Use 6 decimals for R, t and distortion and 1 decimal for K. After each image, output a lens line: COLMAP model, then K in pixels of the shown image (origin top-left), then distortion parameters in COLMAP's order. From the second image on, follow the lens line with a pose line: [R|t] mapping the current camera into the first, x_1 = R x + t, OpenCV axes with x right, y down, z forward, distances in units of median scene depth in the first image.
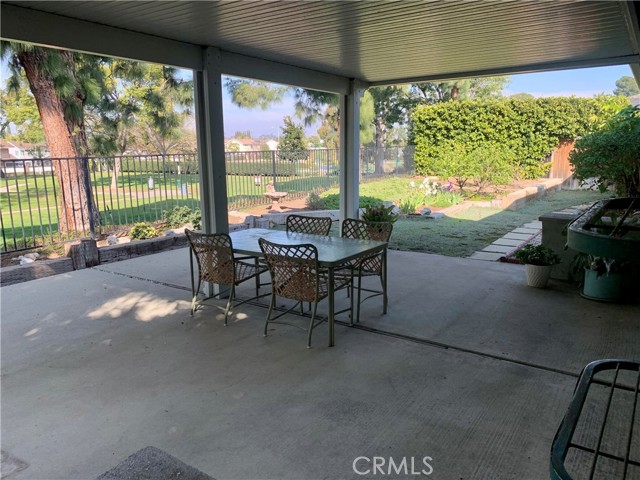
lens RADIAL K [[484.1, 0, 320.6], [0, 484.1, 246.3], [0, 0, 1]] dist [0.007847, -0.009274]
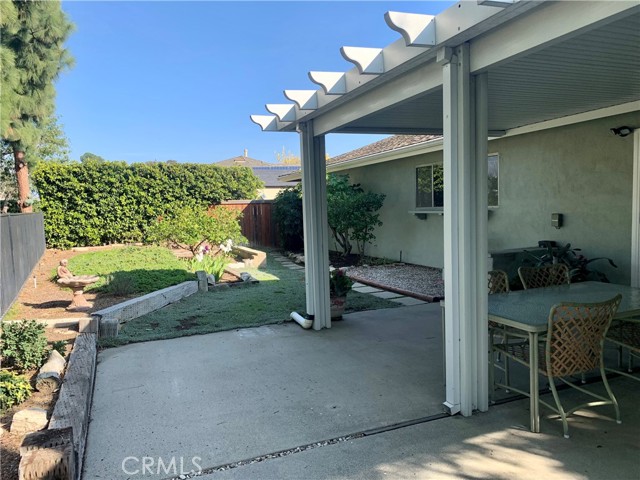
lens RADIAL K [[484.1, 0, 317.4], [0, 484.1, 239.3], [0, 0, 1]] dist [0.007847, -0.009274]
pose [[0.548818, -0.057329, 0.833974, -0.260653], [0.193771, 0.979198, -0.060203, -0.034732], [-0.813174, 0.194641, 0.548510, 0.248347]]
